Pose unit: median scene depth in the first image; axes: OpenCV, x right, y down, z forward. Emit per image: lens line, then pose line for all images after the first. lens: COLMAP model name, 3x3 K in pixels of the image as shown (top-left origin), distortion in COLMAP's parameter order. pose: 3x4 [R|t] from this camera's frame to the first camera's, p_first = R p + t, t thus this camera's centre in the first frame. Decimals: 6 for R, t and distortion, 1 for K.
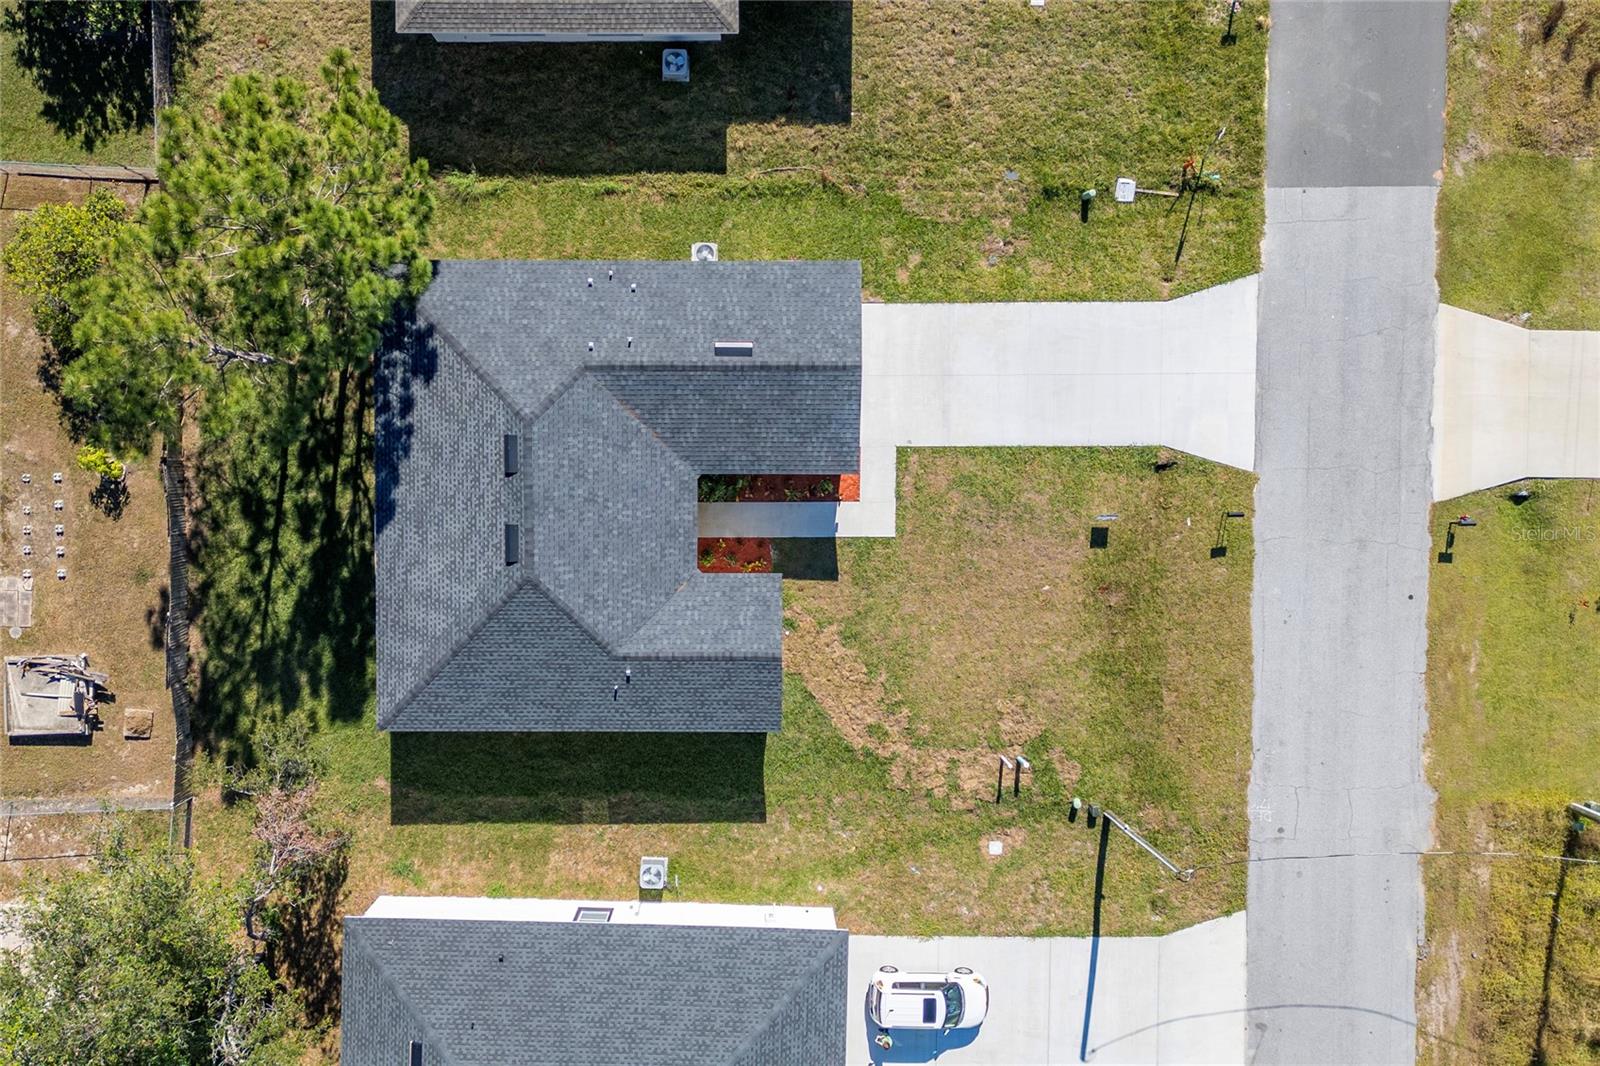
lens RADIAL K [[1315.4, 0, 794.4], [0, 1315.4, 525.0], [0, 0, 1]] dist [0.086582, -0.099322]
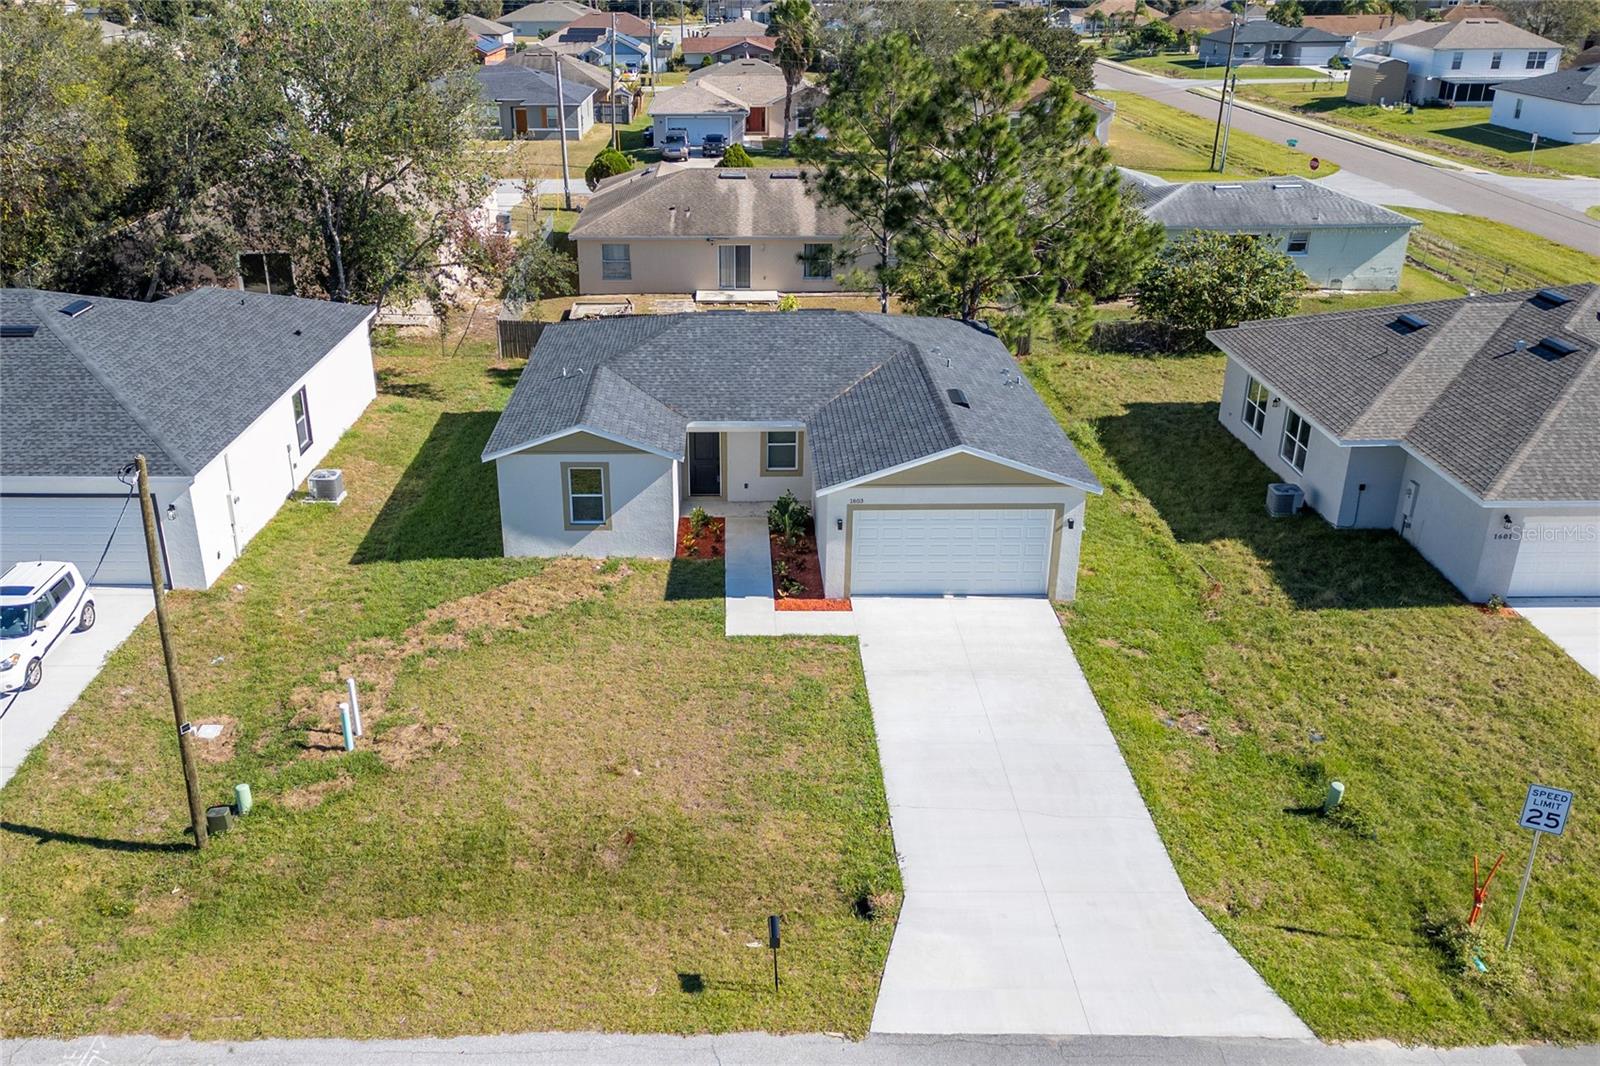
lens RADIAL K [[1297.8, 0, 701.3], [0, 1297.8, 525.1], [0, 0, 1]] dist [0.101353, -0.103333]
pose [[-0.021705, 0.446874, -0.894334, 0.661157], [-0.996938, -0.076892, -0.014226, 0.036117], [-0.075125, 0.891286, 0.447174, 0.647487]]
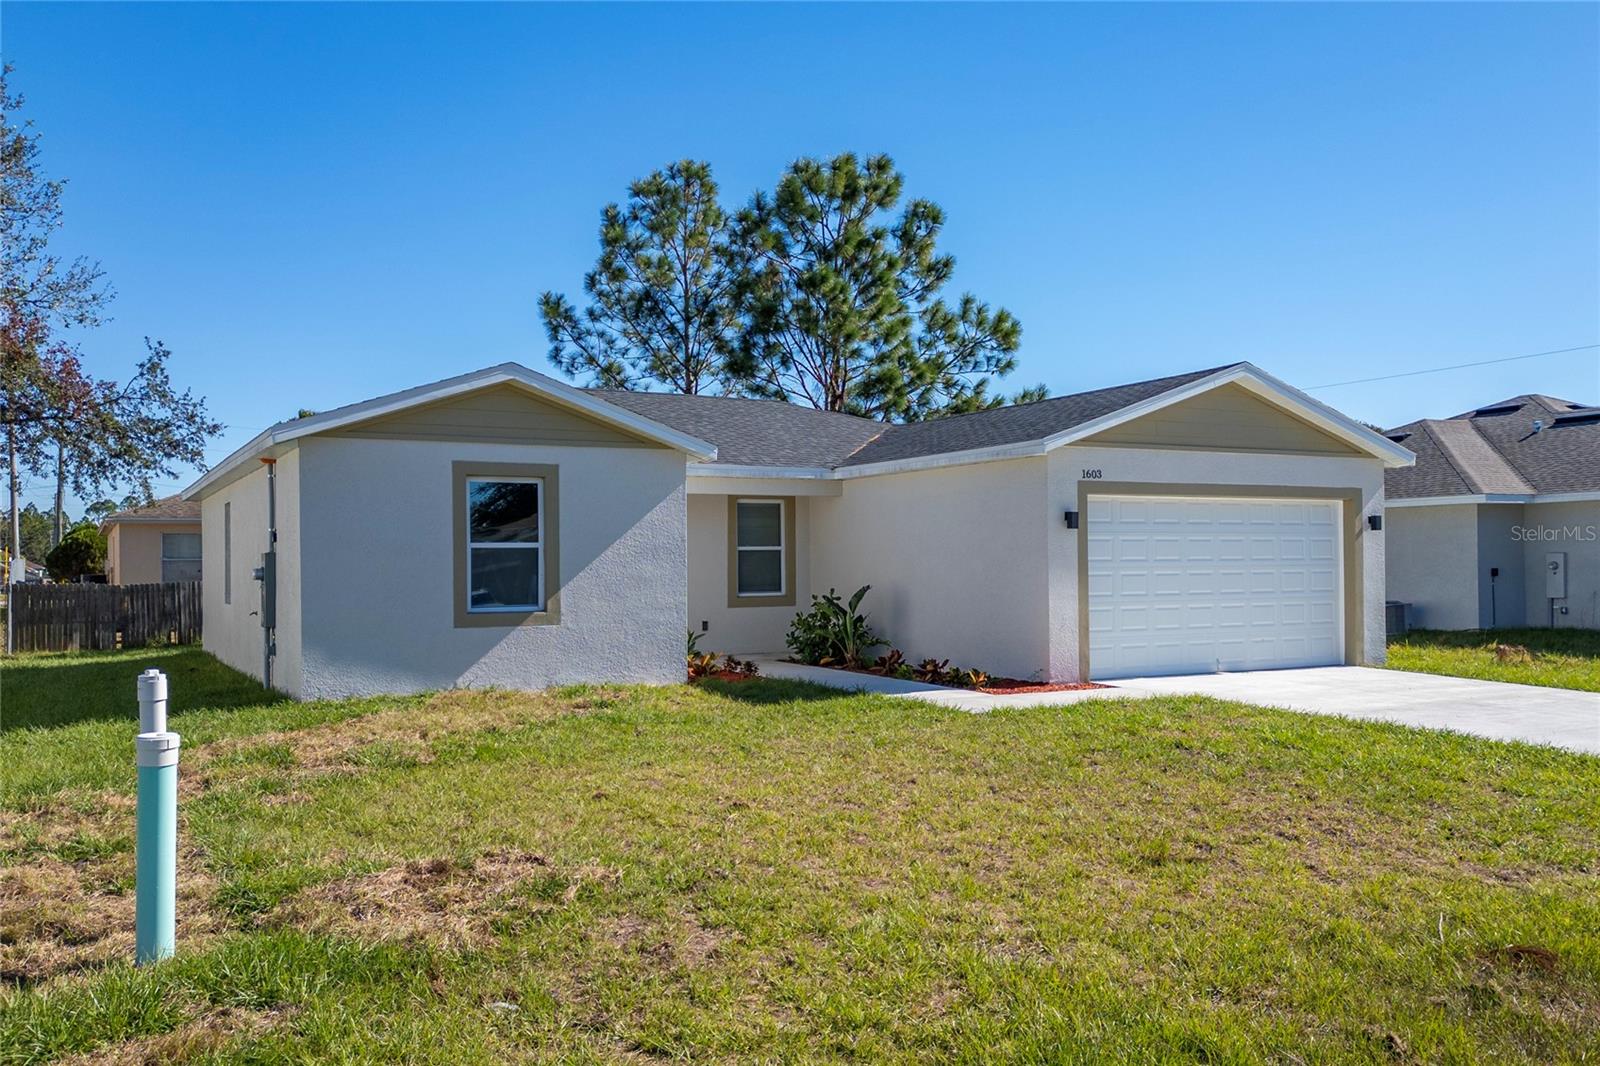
lens RADIAL K [[1341.0, 0, 800.0], [0, 1341.0, 533.0], [0, 0, 1]] dist [0.058786, -0.003255]
pose [[0.473434, 0.023224, -0.880523, 0.329451], [-0.875927, -0.092905, -0.473413, 0.193113], [-0.092800, 0.995404, -0.023642, 0.972229]]
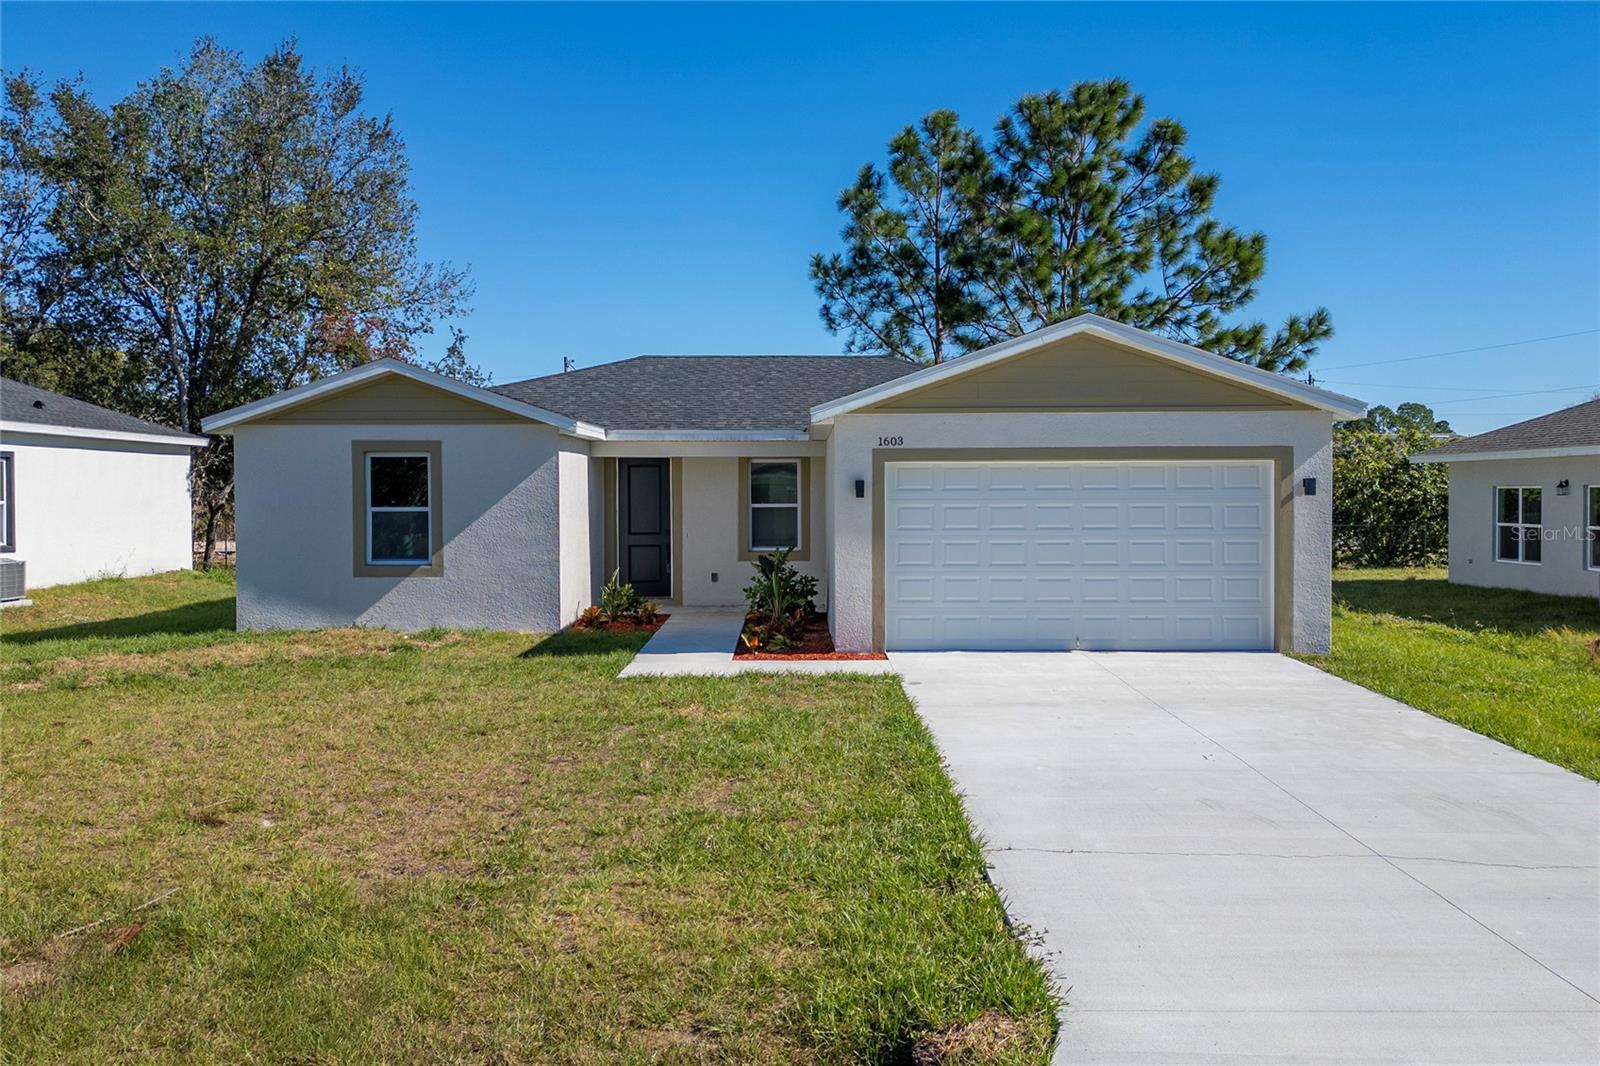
lens RADIAL K [[1315.4, 0, 794.4], [0, 1315.4, 525.0], [0, 0, 1]] dist [0.086582, -0.099322]
pose [[-0.003589, 0.071312, -0.997448, 0.397159], [-0.996253, -0.086446, -0.002595, -0.030026], [-0.086411, 0.993701, 0.071355, 0.938722]]
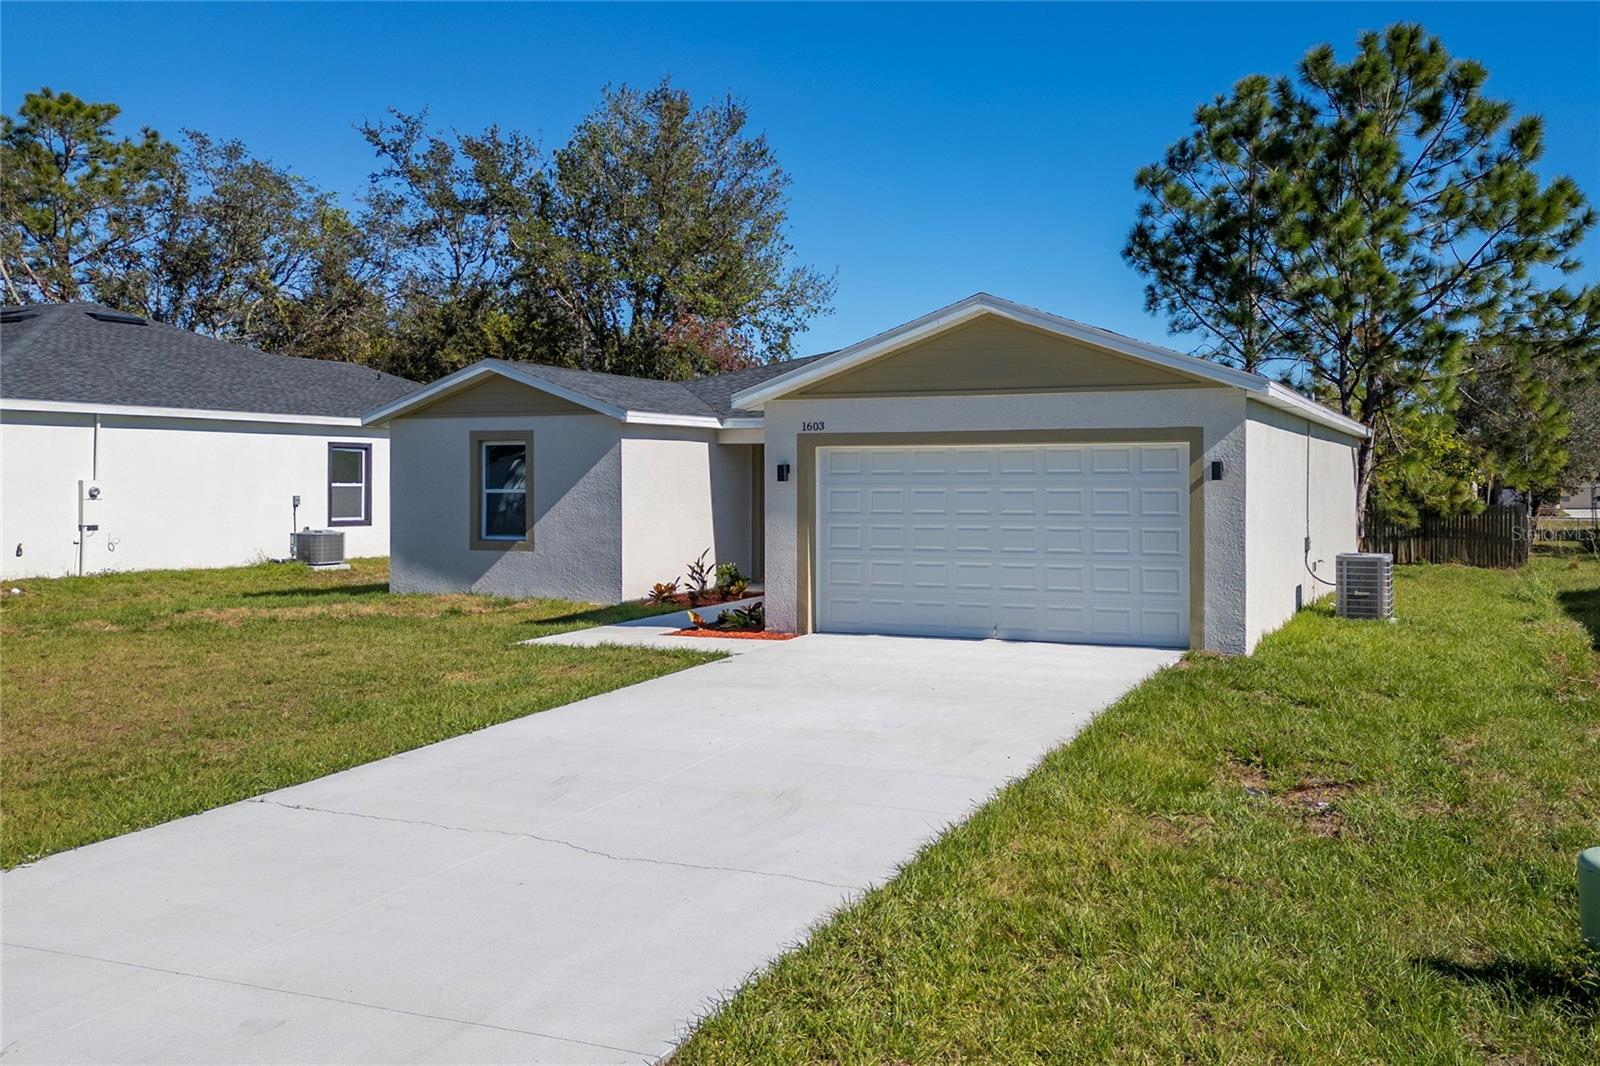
lens RADIAL K [[1318.7, 0, 948.7], [0, 1318.7, 484.2], [0, 0, 1]] dist [0.091174, -0.113869]
pose [[-0.362105, 0.050639, -0.930761, 0.366806], [-0.929852, -0.089498, 0.356882, -0.224030], [-0.065229, 0.994699, 0.079495, 0.923588]]
